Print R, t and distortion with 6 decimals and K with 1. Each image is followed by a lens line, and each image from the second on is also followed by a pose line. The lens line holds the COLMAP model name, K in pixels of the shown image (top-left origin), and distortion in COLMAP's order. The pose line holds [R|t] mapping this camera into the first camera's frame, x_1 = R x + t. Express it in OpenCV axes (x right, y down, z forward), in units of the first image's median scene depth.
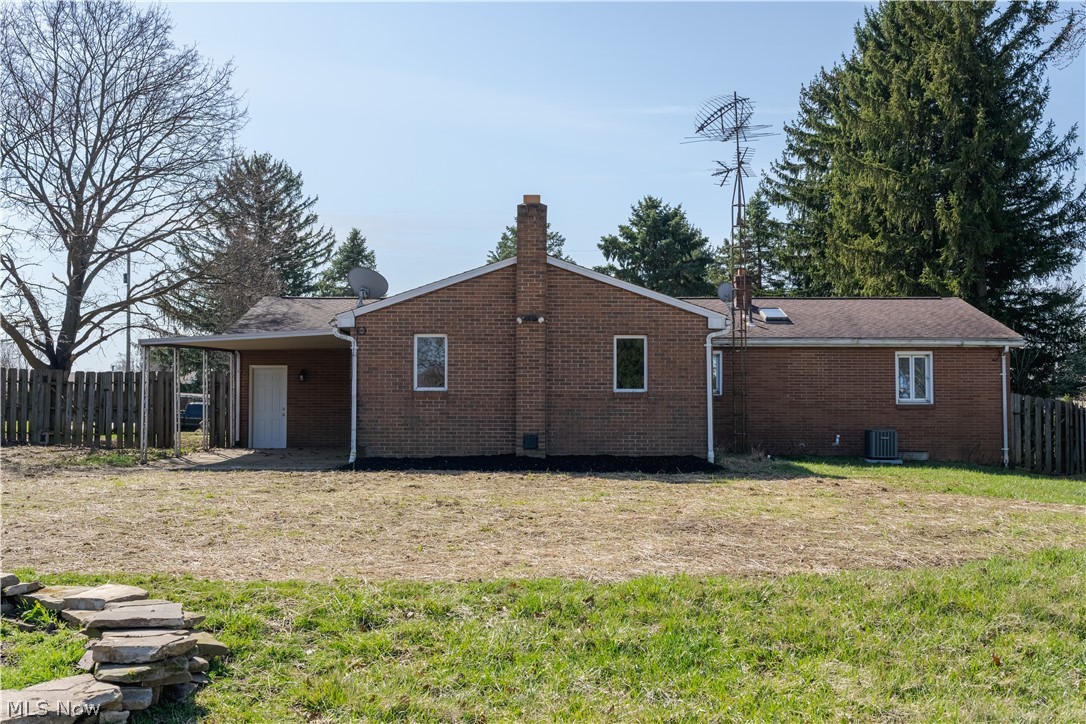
lens RADIAL K [[1110.3, 0, 539.8], [0, 1110.3, 362.7], [0, 0, 1]] dist [-0.018454, 0.000000]
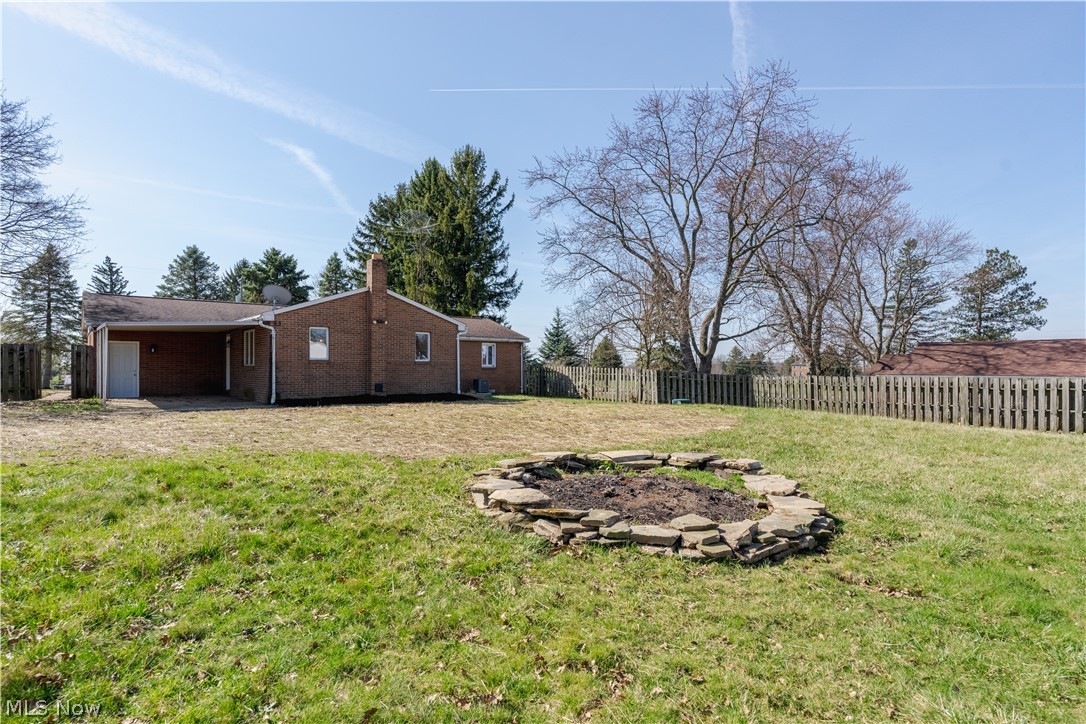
lens RADIAL K [[577.4, 0, 547.5], [0, 577.4, 362.4], [0, 0, 1]] dist [0.003911, 0.000075]
pose [[0.763219, 0.004738, 0.646122, -0.313310], [-0.022716, 0.999552, 0.019503, 0.002704], [-0.645740, -0.029562, 0.762985, 0.058780]]
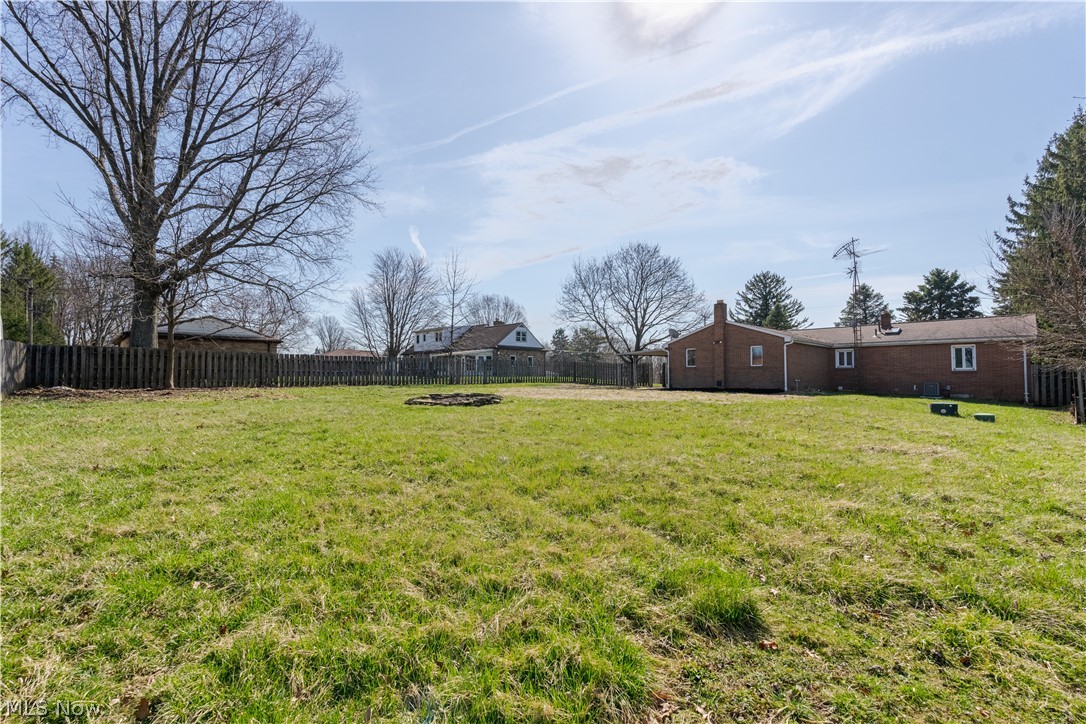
lens RADIAL K [[481.1, 0, 543.5], [0, 481.1, 364.1], [0, 0, 1]] dist [-0.007487, 0.001826]
pose [[0.695361, -0.021025, -0.718353, 0.439786], [0.023928, 0.999695, -0.006097, 0.012451], [0.718262, -0.012949, 0.695652, -0.169226]]
